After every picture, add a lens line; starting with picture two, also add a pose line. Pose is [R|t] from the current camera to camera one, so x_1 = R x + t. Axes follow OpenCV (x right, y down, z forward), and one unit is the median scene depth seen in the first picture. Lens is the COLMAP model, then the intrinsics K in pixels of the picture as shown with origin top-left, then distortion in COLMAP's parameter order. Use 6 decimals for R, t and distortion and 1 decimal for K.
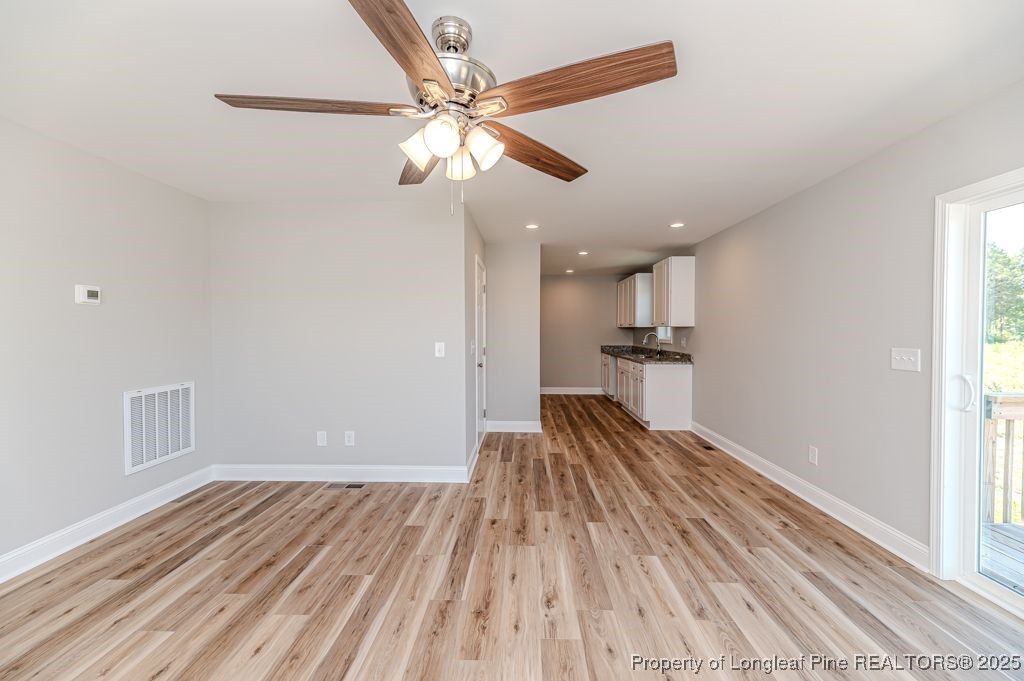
lens RADIAL K [[406.6, 0, 509.2], [0, 406.6, 332.6], [0, 0, 1]] dist [0.015430, -0.004154]
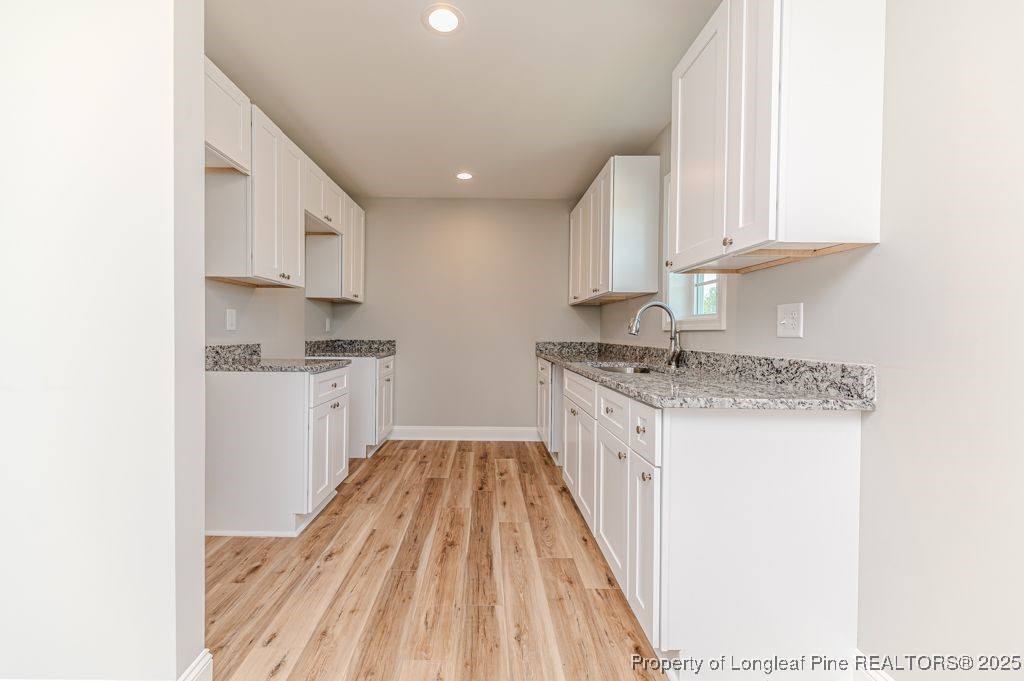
lens RADIAL K [[406.6, 0, 509.3], [0, 406.6, 333.0], [0, 0, 1]] dist [0.015430, -0.004154]
pose [[0.995936, 0.008879, 0.089628, 0.402279], [-0.008785, 0.999960, -0.001447, 0.060367], [-0.089637, 0.000654, 0.995974, 1.386104]]
